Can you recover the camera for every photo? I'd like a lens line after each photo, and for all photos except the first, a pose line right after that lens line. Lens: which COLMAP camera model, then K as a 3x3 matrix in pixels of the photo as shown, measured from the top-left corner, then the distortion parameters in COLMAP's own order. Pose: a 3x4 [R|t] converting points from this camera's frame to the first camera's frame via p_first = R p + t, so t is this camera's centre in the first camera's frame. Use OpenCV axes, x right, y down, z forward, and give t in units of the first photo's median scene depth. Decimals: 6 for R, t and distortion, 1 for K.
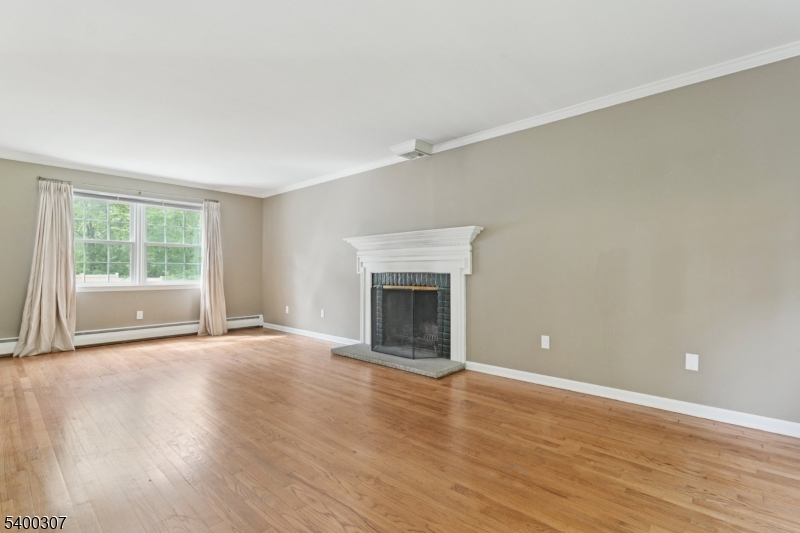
lens RADIAL K [[373.2, 0, 401.8], [0, 373.2, 267.6], [0, 0, 1]] dist [0.003790, 0.000411]
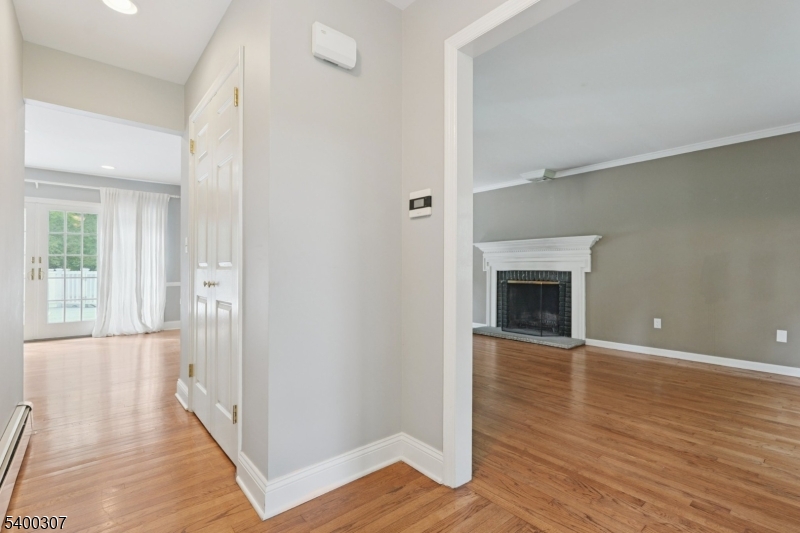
lens RADIAL K [[373.2, 0, 399.3], [0, 373.2, 269.6], [0, 0, 1]] dist [0.003790, 0.000411]
pose [[0.991495, 0.004258, -0.130077, -0.287789], [-0.002652, 0.999918, 0.012520, -0.005261], [0.130119, -0.012069, 0.991425, -0.357127]]
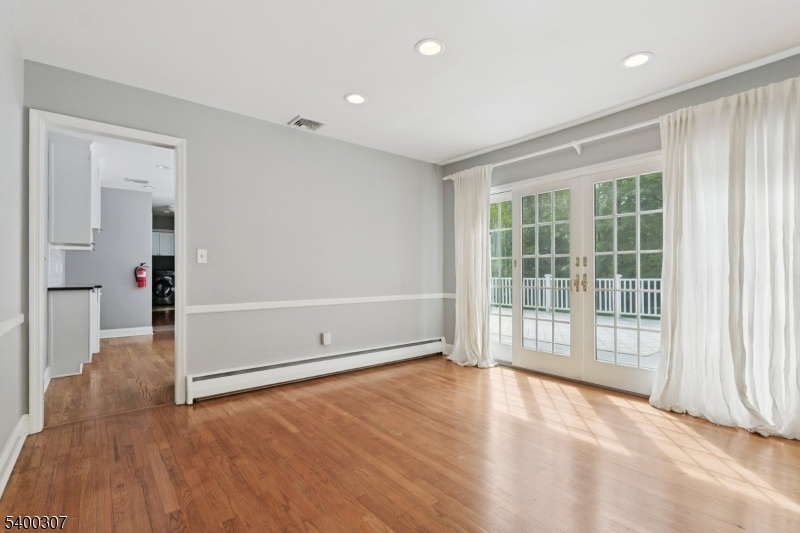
lens RADIAL K [[373.2, 0, 406.0], [0, 373.2, 273.2], [0, 0, 1]] dist [0.003790, 0.000411]
pose [[-0.141877, -0.000173, -0.989884, -0.765714], [0.016239, 0.999865, -0.002502, 0.001898], [0.989751, -0.016430, -0.141855, 0.455785]]
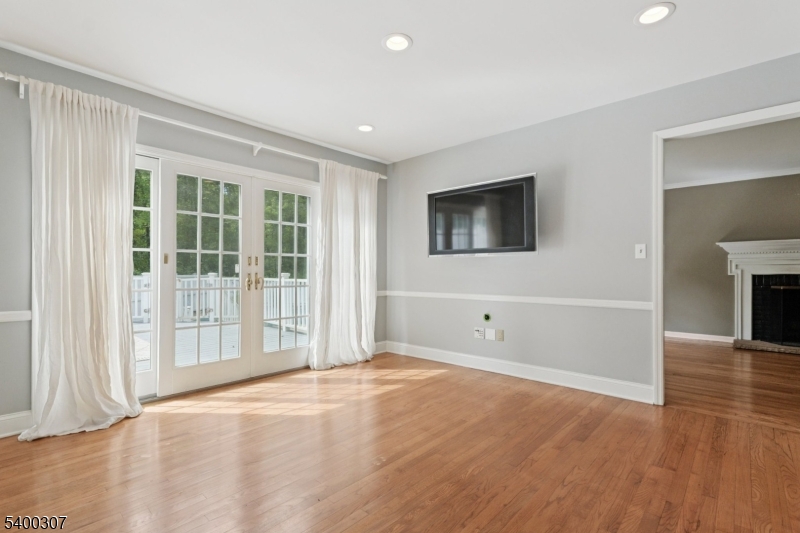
lens RADIAL K [[373.2, 0, 402.7], [0, 373.2, 271.6], [0, 0, 1]] dist [0.003790, 0.000411]
pose [[0.999994, 0.001925, -0.002834, -1.297319], [-0.001893, 0.999936, 0.011180, -0.004773], [0.002855, -0.011174, 0.999933, -0.120748]]
